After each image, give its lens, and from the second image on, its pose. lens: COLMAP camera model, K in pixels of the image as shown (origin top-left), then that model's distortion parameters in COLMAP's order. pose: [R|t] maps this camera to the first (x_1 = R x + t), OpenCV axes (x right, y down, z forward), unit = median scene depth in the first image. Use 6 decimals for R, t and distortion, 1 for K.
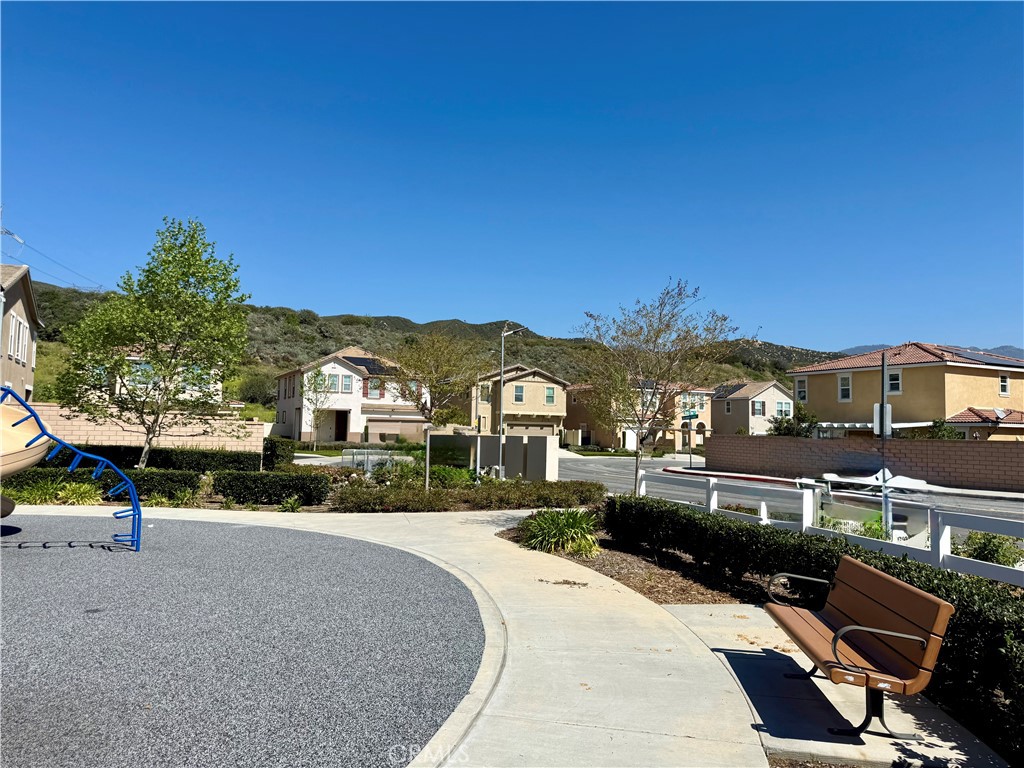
lens RADIAL K [[734.7, 0, 490.9], [0, 734.7, 385.9], [0, 0, 1]] dist [0.066253, -0.000408]
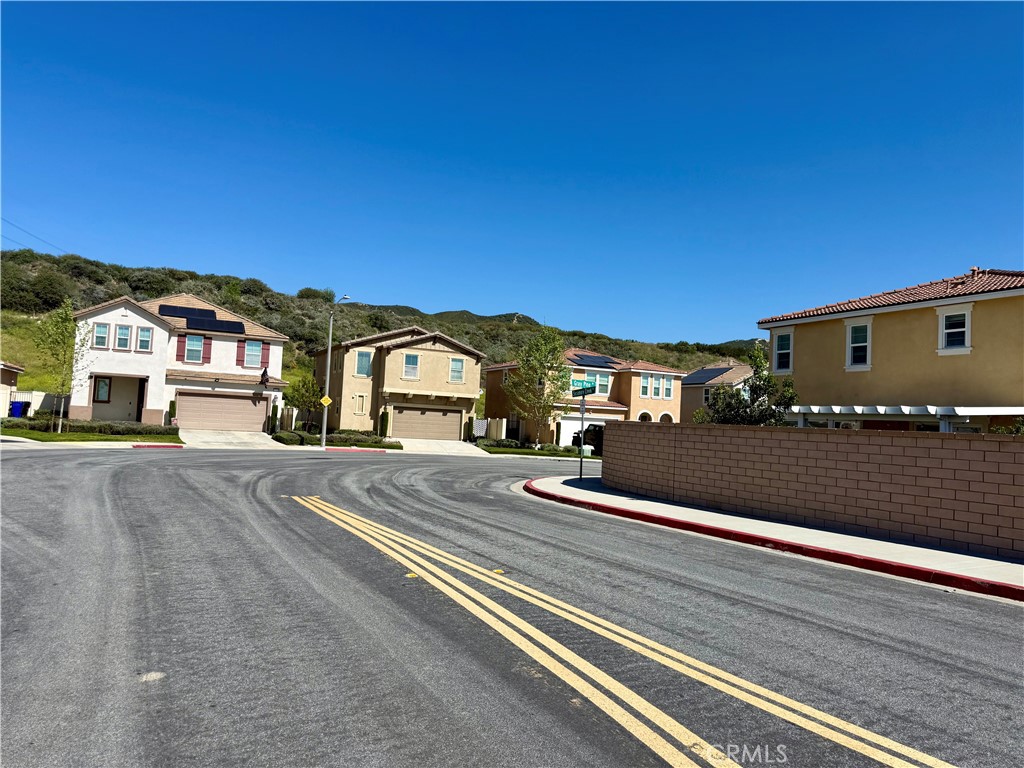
lens RADIAL K [[734.7, 0, 490.9], [0, 734.7, 385.9], [0, 0, 1]] dist [0.066253, -0.000408]
pose [[0.999351, 0.031118, -0.018155, 0.130715], [-0.030977, 0.999488, 0.007974, 0.022452], [0.018393, -0.007406, 0.999803, 0.270536]]
